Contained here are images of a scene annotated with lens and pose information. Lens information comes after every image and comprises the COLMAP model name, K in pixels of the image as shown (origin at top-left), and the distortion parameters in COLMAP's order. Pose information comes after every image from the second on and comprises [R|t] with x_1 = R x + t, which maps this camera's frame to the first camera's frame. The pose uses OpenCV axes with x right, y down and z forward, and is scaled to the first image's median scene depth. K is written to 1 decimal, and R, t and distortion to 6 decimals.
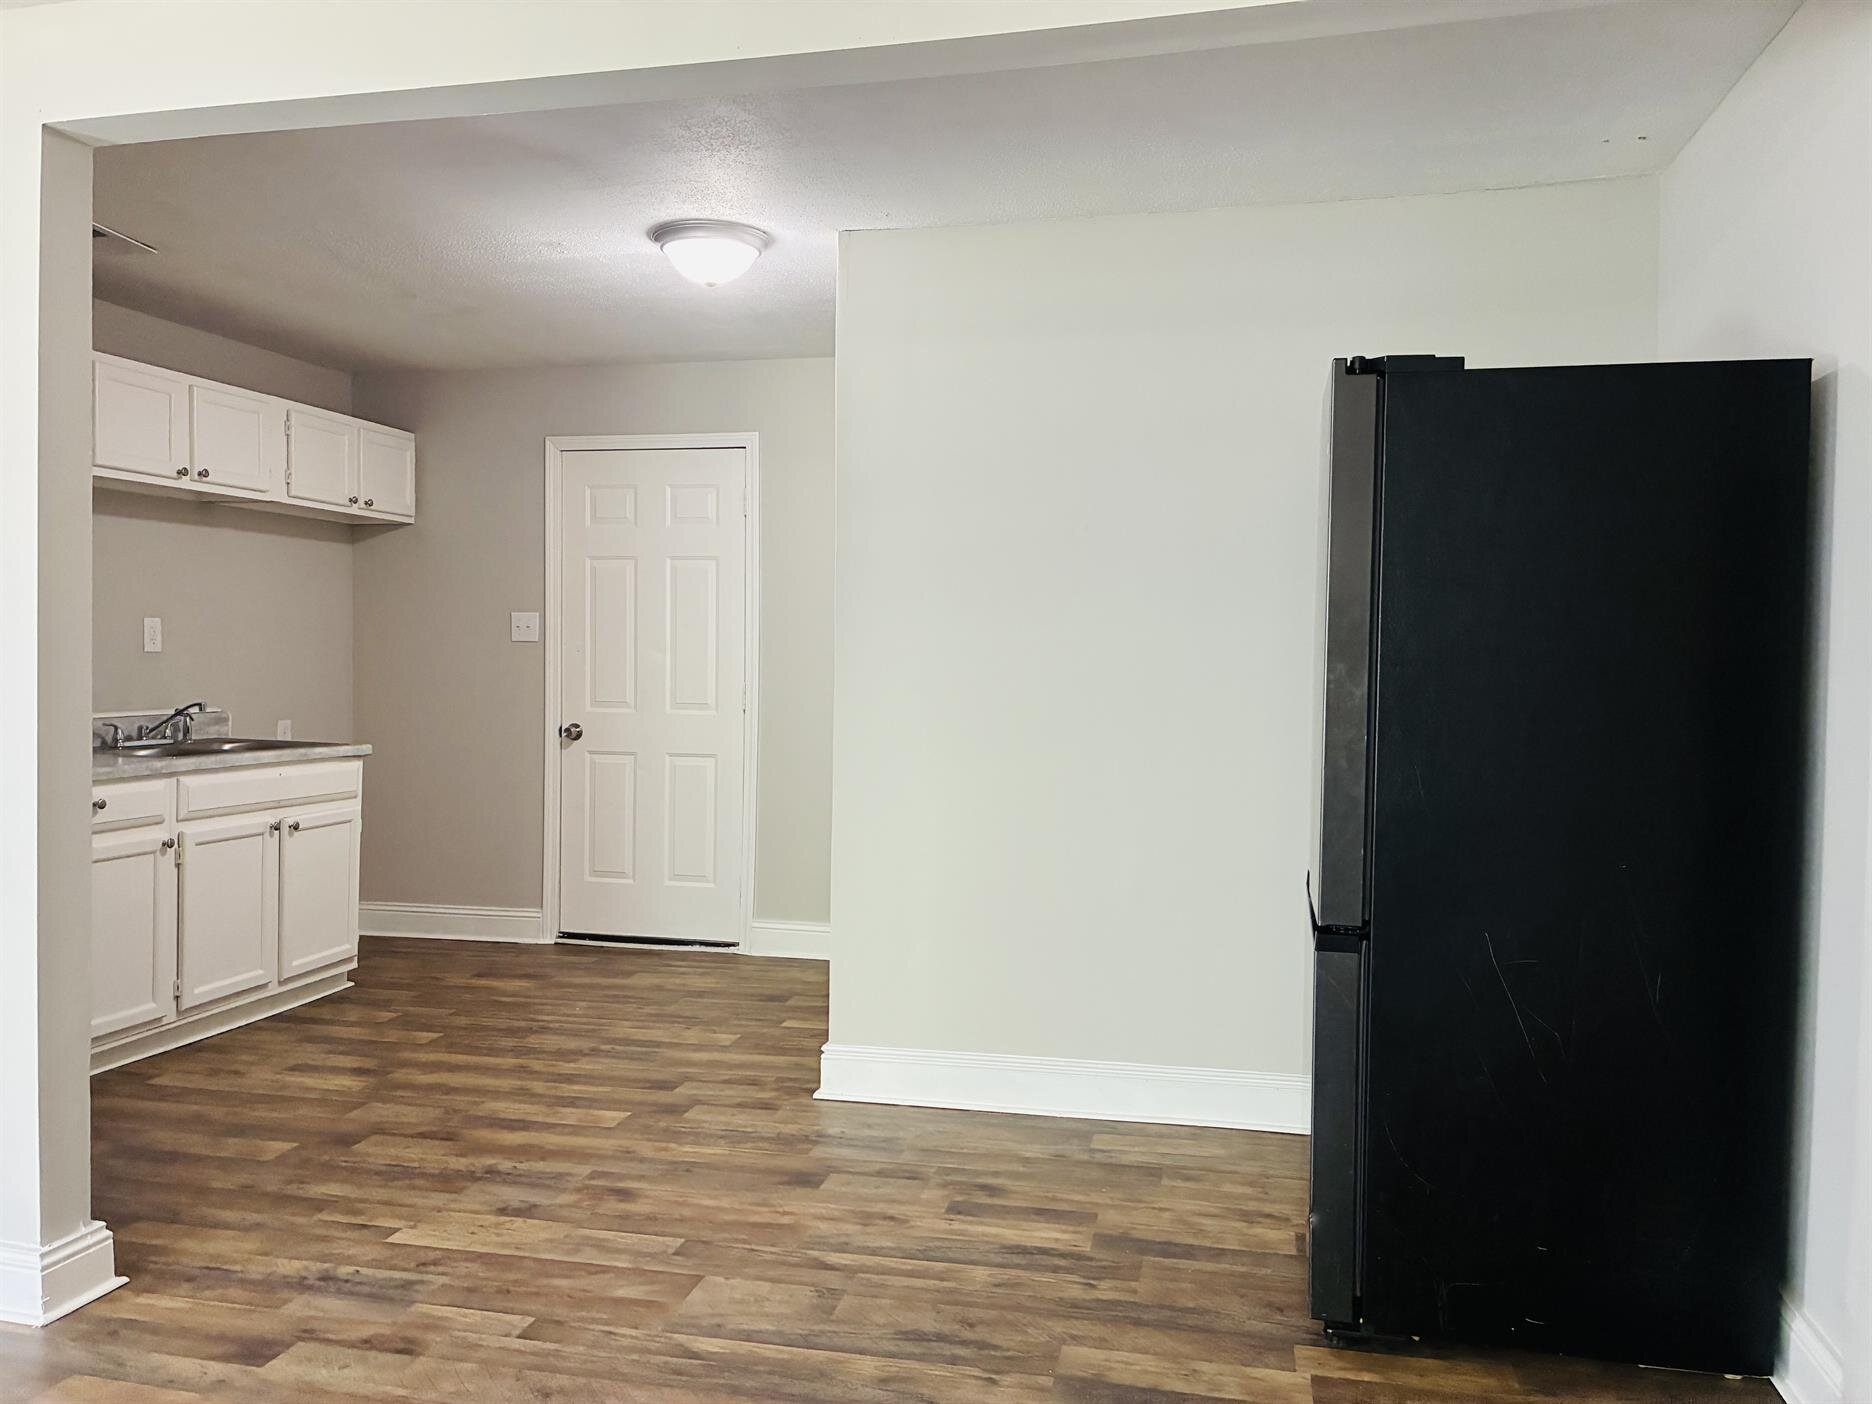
lens RADIAL K [[1427.3, 0, 936.4], [0, 1427.3, 698.8], [0, 0, 1]] dist [0.057218, -0.066520]
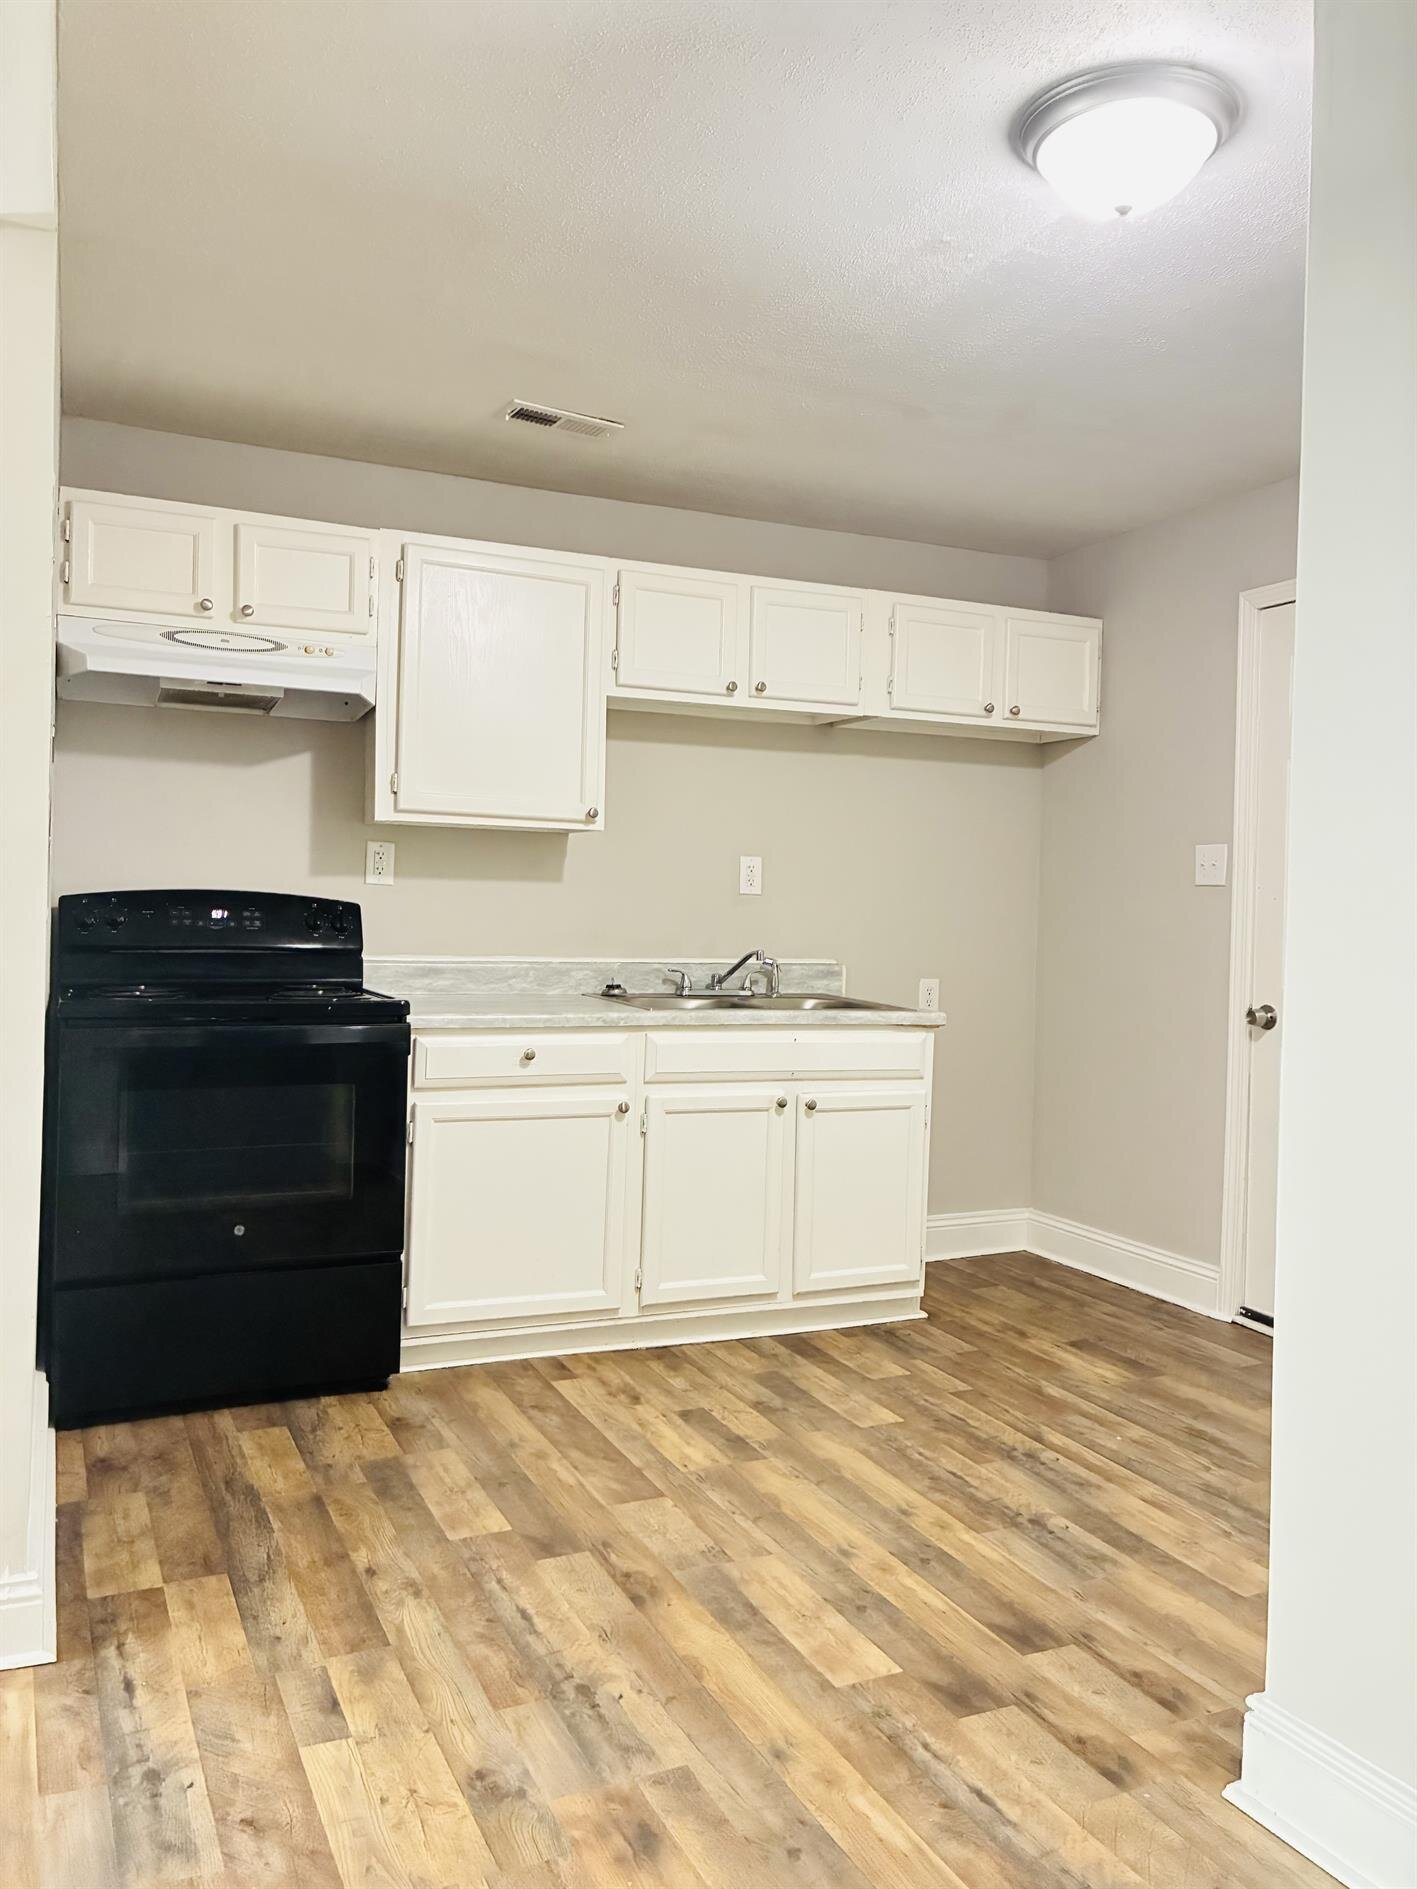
lens RADIAL K [[1440.2, 0, 661.4], [0, 1440.2, 920.1], [0, 0, 1]] dist [0.057218, -0.066520]
pose [[0.603674, 0.014552, -0.797099, 0.166768], [-0.042742, 0.998986, -0.014133, -0.001216], [0.796085, 0.042601, 0.603684, 0.482472]]
